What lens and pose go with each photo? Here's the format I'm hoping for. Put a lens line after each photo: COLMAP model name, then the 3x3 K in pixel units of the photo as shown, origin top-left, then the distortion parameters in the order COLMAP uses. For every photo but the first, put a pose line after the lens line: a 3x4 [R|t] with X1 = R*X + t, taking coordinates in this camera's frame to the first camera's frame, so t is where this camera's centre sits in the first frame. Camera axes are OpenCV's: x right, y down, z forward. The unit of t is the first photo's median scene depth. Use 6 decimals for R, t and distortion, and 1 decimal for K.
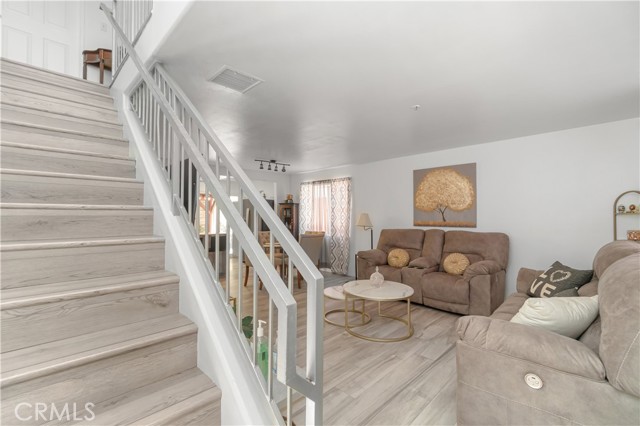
lens RADIAL K [[278.6, 0, 316.1], [0, 278.6, 212.2], [0, 0, 1]] dist [-0.004797, 0.001110]
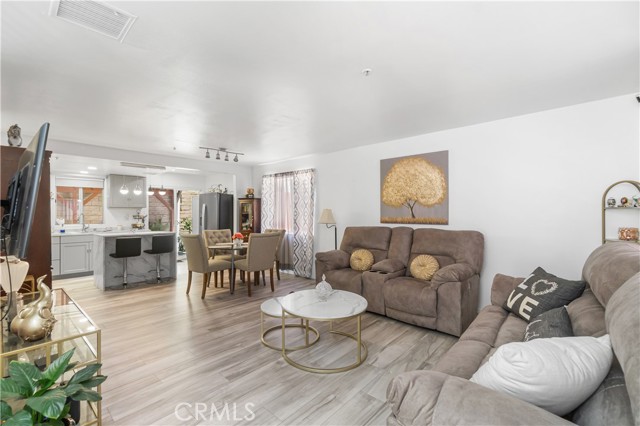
lens RADIAL K [[278.6, 0, 315.4], [0, 278.6, 211.7], [0, 0, 1]] dist [-0.004797, 0.001110]
pose [[0.998741, -0.003289, 0.050060, 0.126884], [0.002705, 0.999928, 0.011716, 0.003185], [-0.050095, -0.011566, 0.998677, 0.162871]]
